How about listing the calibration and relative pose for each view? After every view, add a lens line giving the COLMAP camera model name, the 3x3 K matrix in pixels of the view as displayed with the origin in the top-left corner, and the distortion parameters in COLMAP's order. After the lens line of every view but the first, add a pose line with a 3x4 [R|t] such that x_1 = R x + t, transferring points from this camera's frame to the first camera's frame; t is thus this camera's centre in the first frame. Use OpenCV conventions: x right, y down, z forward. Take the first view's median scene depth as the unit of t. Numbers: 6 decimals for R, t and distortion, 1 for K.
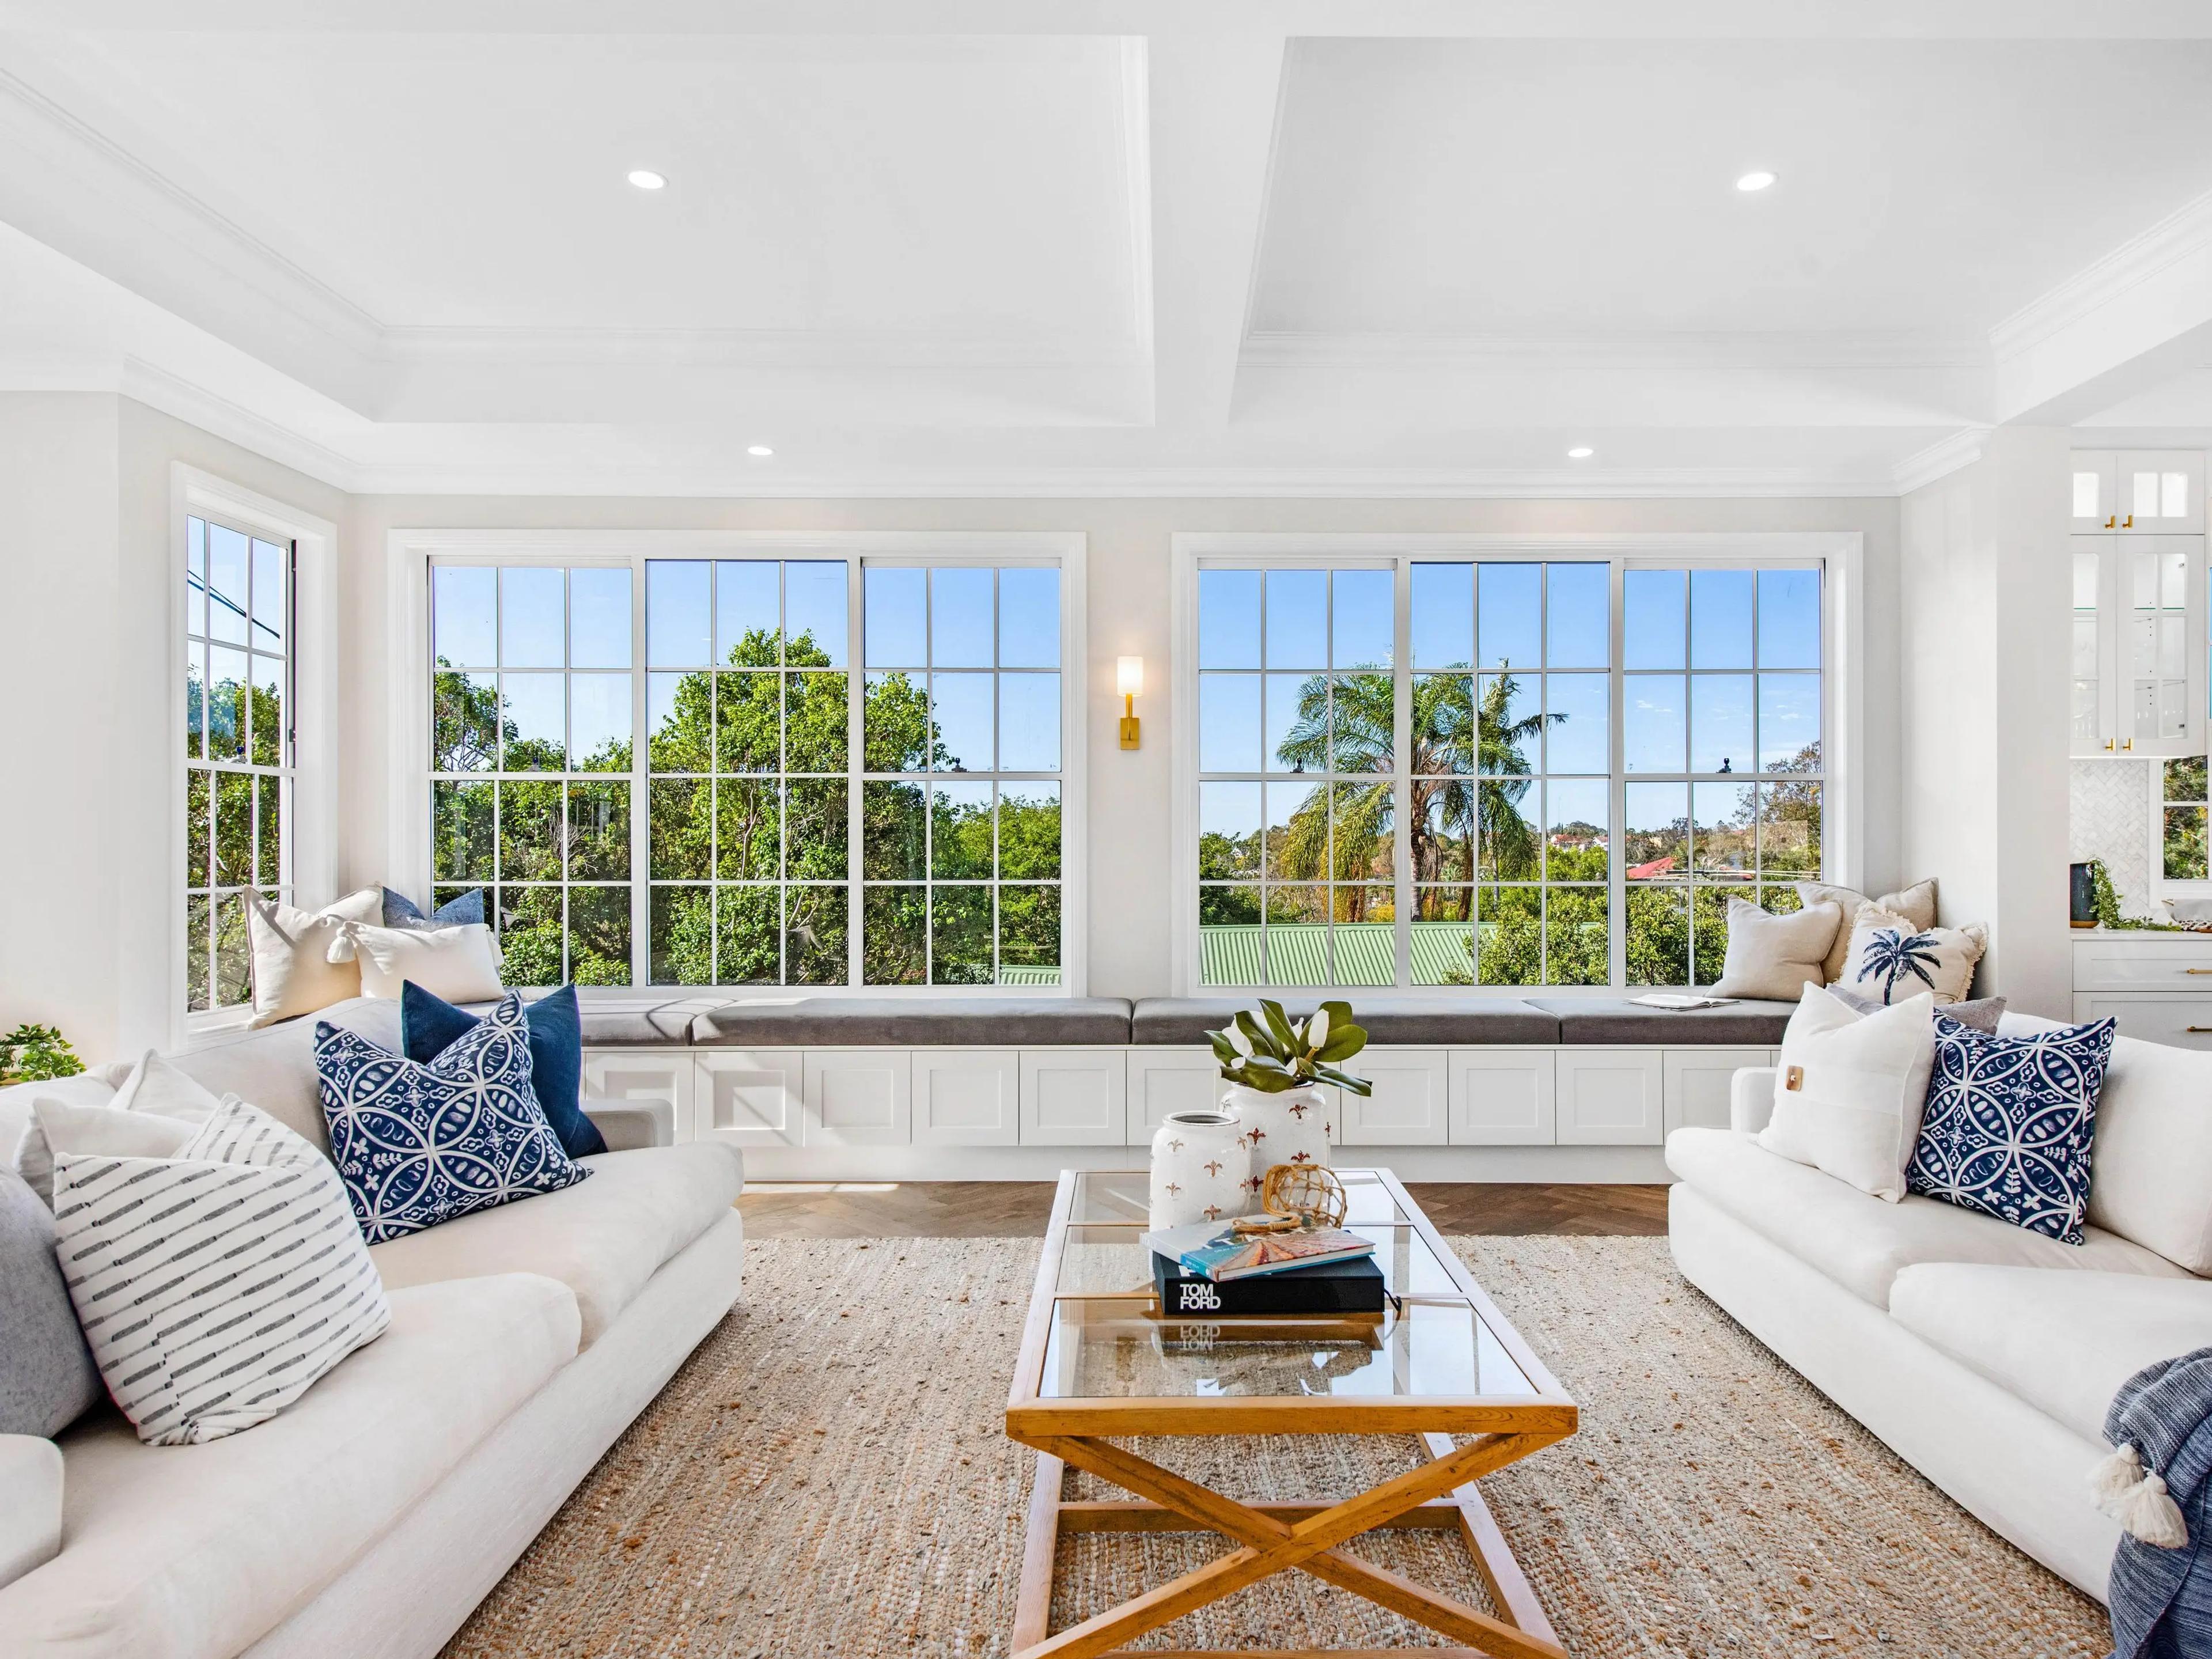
lens RADIAL K [[1216.7, 0, 1106.0], [0, 1216.7, 829.5], [0, 0, 1]] dist [-0.001310, -0.000094]
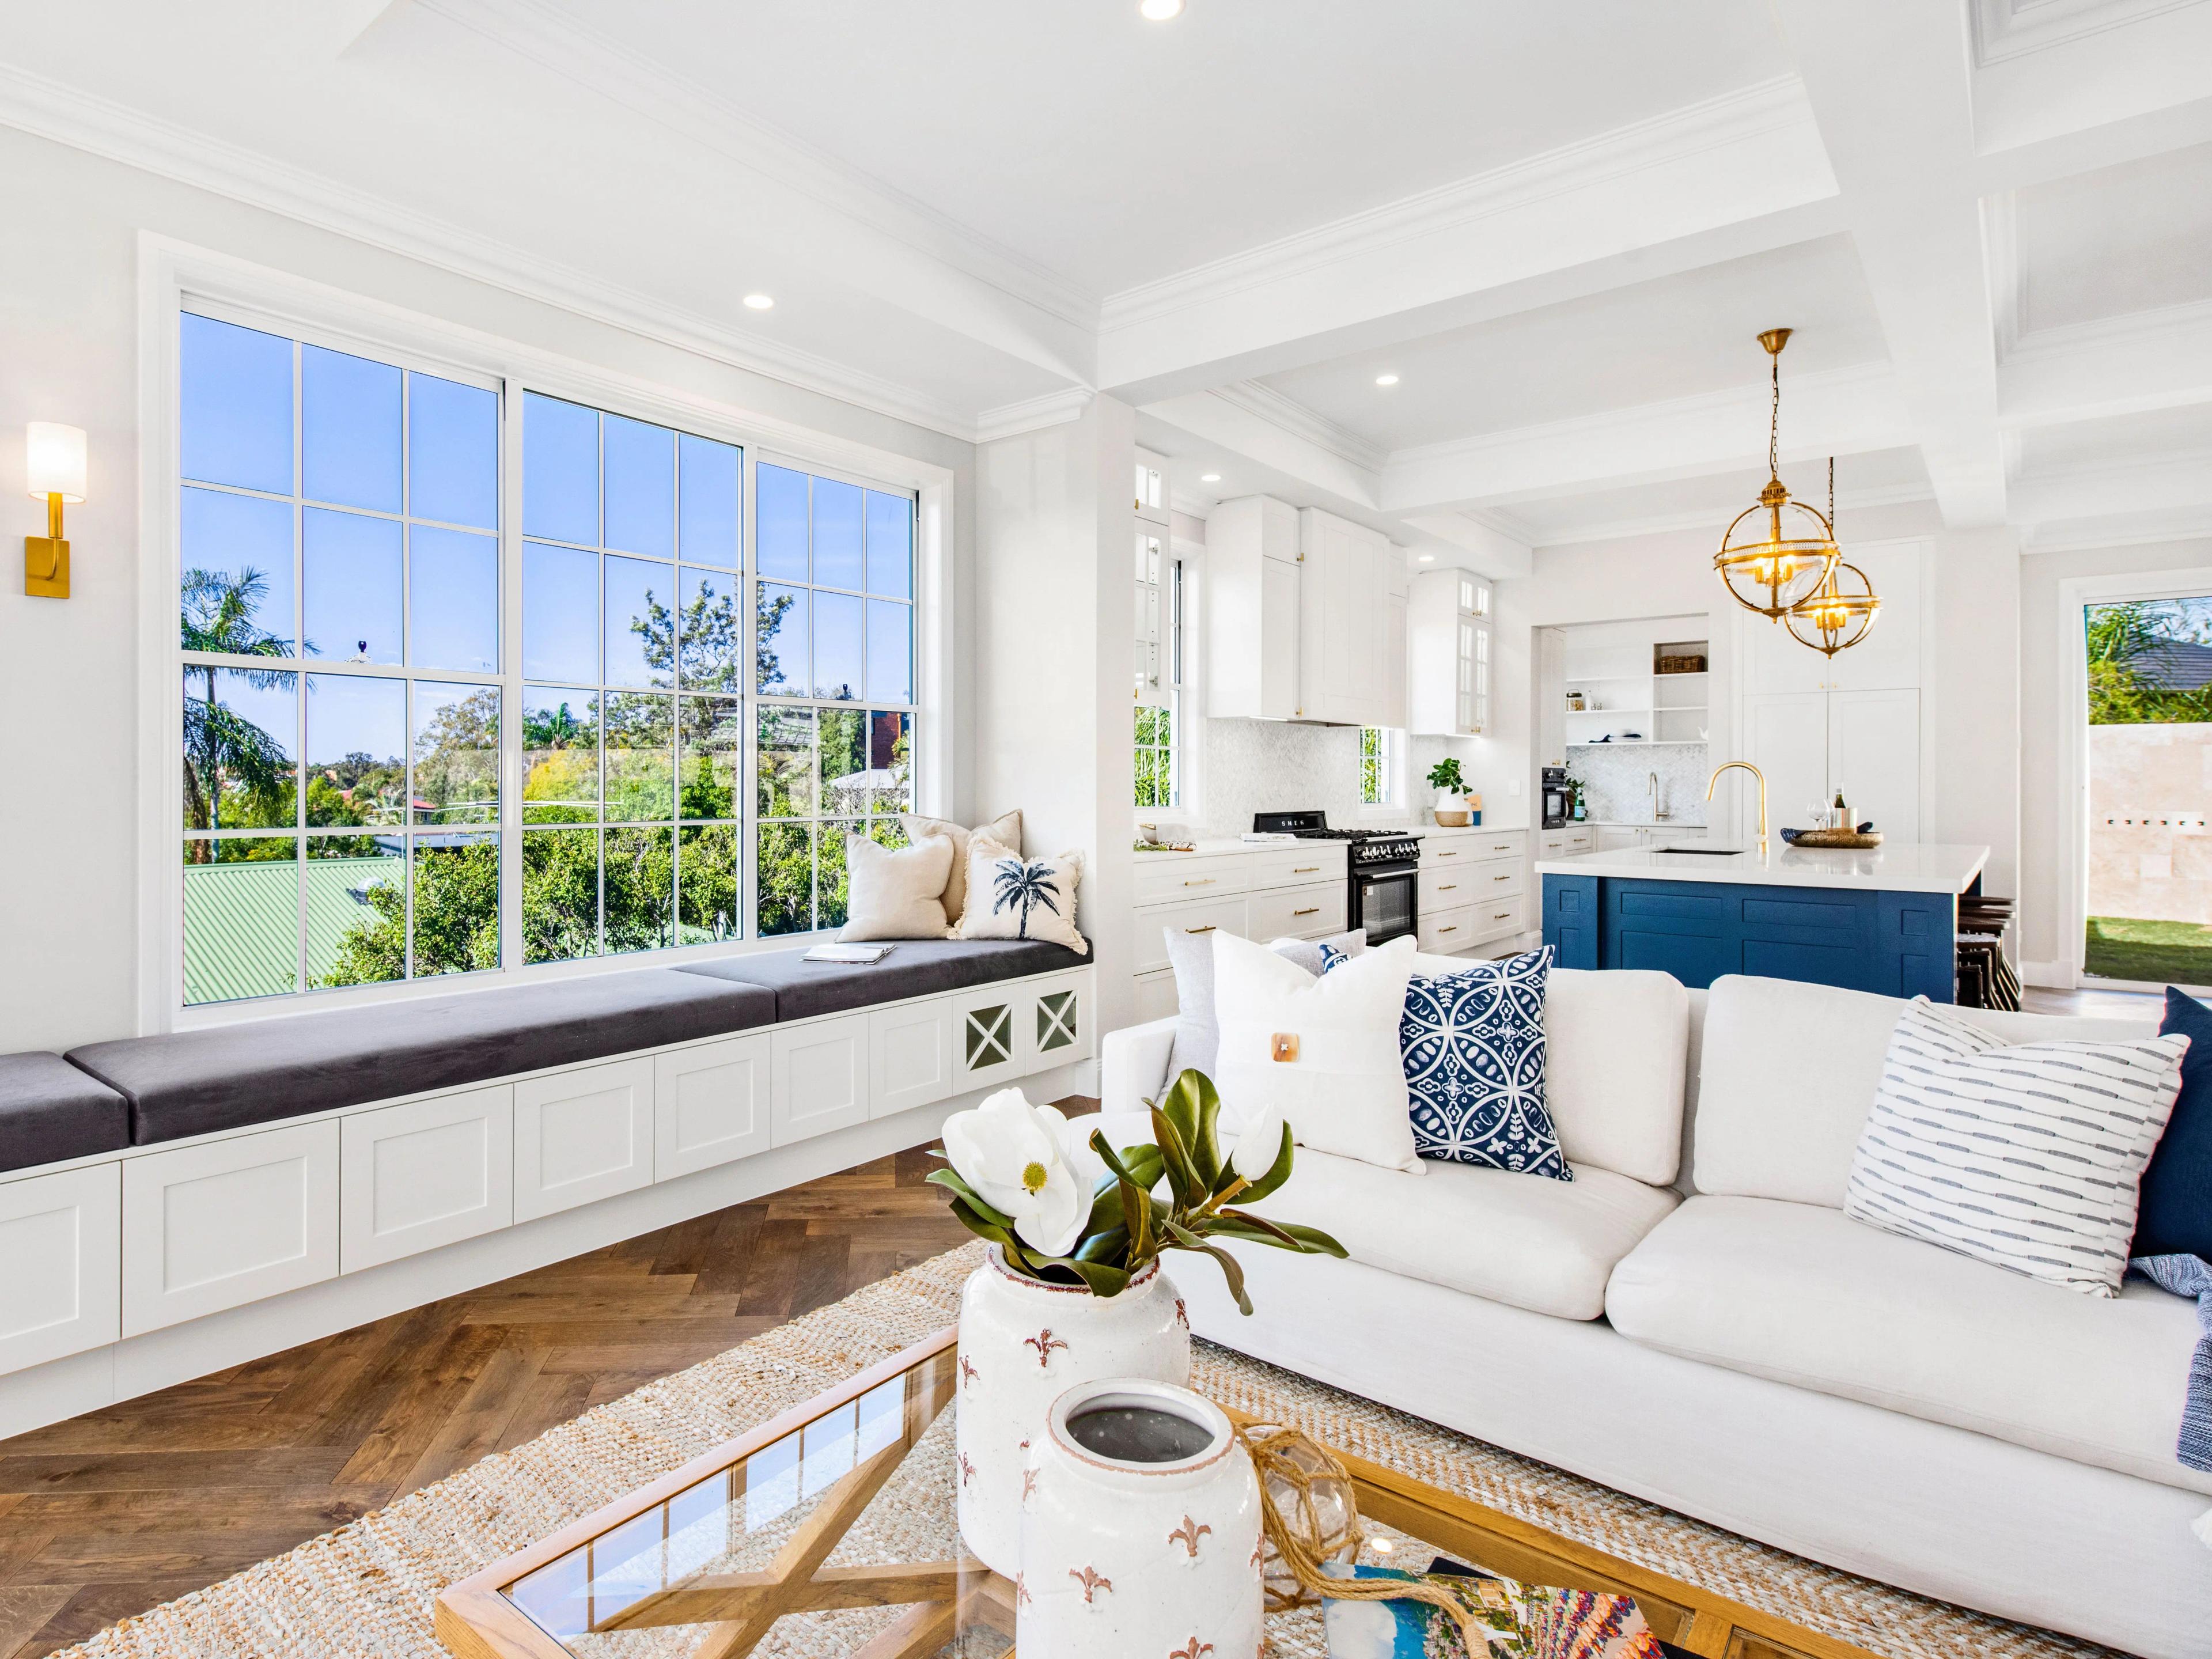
lens RADIAL K [[1224.6, 0, 1100.2], [0, 1224.6, 793.7], [0, 0, 1]] dist [0.012976, -0.000364]
pose [[0.657445, -0.005381, 0.753484, -0.189939], [-0.013482, 0.999730, 0.018902, 0.011354], [-0.753382, -0.022585, 0.657195, 0.585400]]
